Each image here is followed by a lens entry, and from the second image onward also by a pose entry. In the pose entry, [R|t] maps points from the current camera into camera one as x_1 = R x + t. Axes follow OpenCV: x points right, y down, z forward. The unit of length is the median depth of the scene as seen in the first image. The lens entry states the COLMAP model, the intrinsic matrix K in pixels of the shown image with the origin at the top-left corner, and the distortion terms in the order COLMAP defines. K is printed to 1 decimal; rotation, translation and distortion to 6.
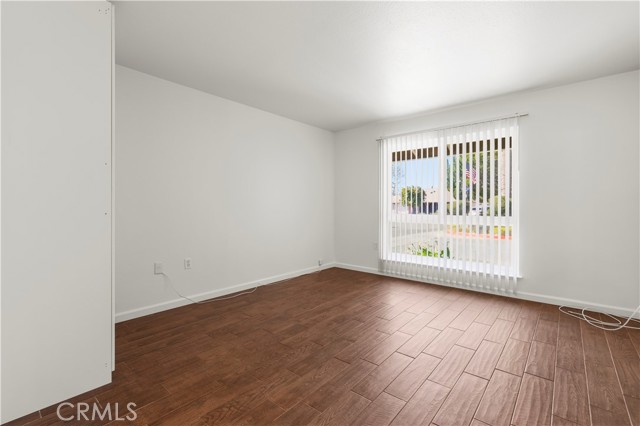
lens RADIAL K [[287.2, 0, 328.1], [0, 287.2, 206.6], [0, 0, 1]] dist [0.002383, 0.000054]
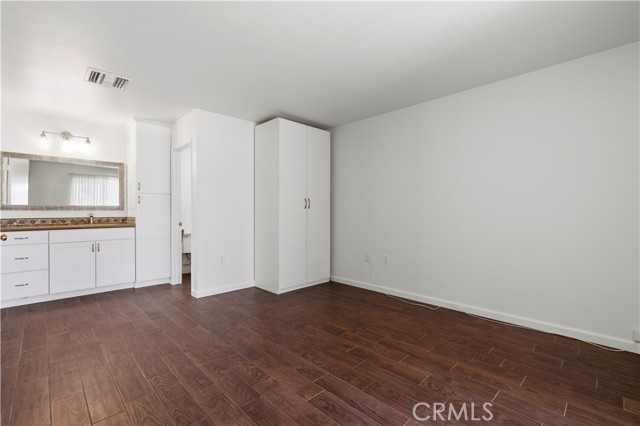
lens RADIAL K [[287.2, 0, 316.5], [0, 287.2, 215.2], [0, 0, 1]] dist [0.002383, 0.000054]
pose [[-0.105655, 0.012354, -0.994326, 0.654355], [-0.002059, 0.999918, 0.012643, -0.004956], [0.994401, 0.003383, -0.105621, 0.731759]]
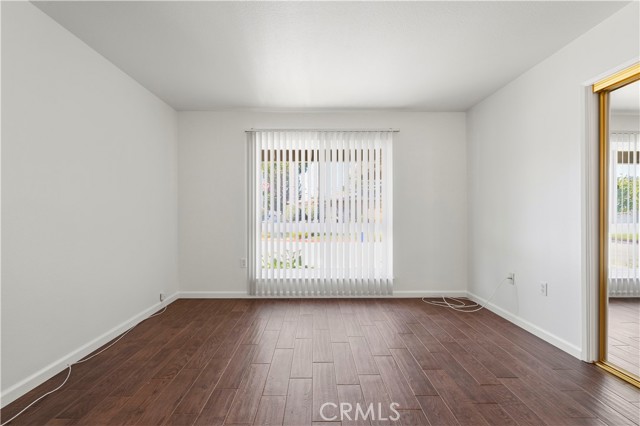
lens RADIAL K [[287.2, 0, 315.7], [0, 287.2, 213.5], [0, 0, 1]] dist [0.002383, 0.000054]
pose [[0.767467, -0.006643, 0.641053, -0.247392], [0.003177, 0.999973, 0.006560, -0.009332], [-0.641080, -0.002998, 0.767468, 0.327294]]
